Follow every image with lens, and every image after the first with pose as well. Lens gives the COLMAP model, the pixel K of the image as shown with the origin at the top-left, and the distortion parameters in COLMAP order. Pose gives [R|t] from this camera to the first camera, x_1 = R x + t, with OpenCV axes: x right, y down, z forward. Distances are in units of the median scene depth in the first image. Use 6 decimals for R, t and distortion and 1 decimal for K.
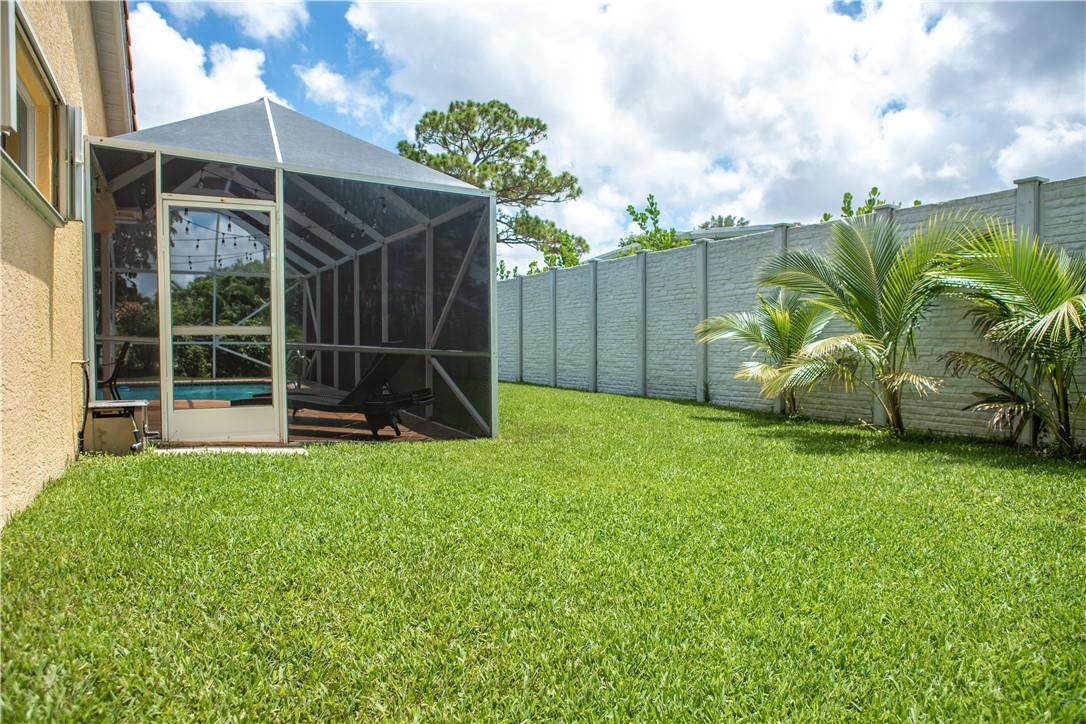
lens RADIAL K [[732.3, 0, 543.0], [0, 732.3, 362.0], [0, 0, 1]] dist [-0.025479, 0.000836]
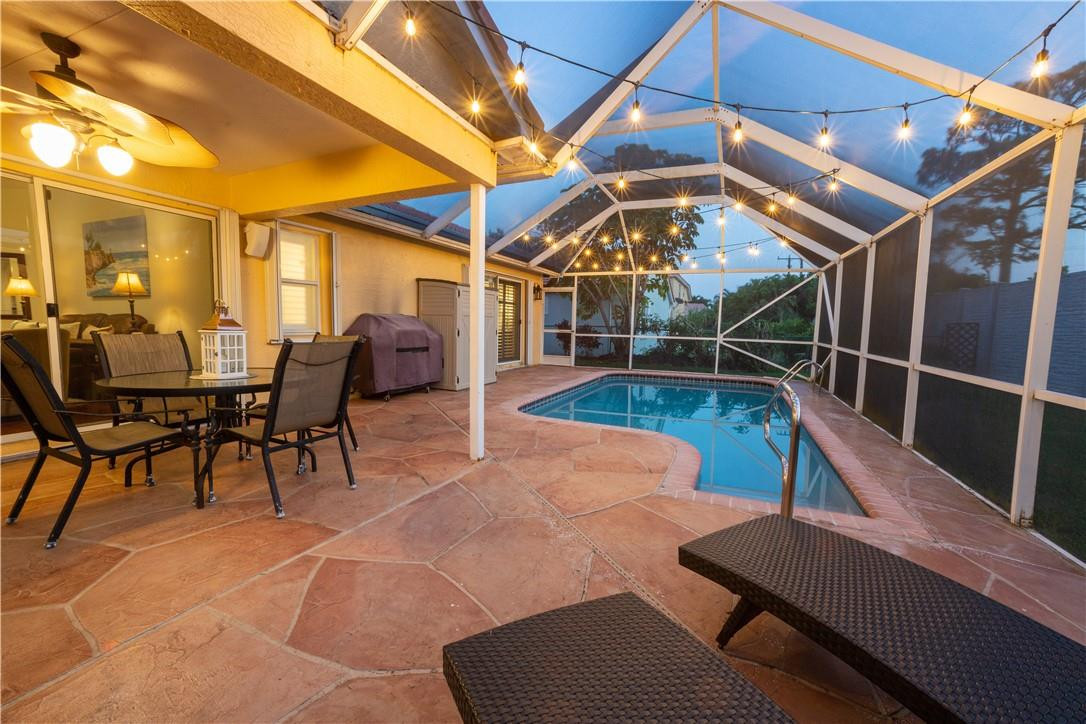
lens RADIAL K [[444.1, 0, 543.0], [0, 444.1, 362.0], [0, 0, 1]] dist [-0.060080, 0.035497]
pose [[0.686010, 0.064435, -0.724733, -0.166218], [-0.023689, 0.997521, 0.066264, -0.028663], [0.727206, -0.028289, 0.685836, 0.385665]]
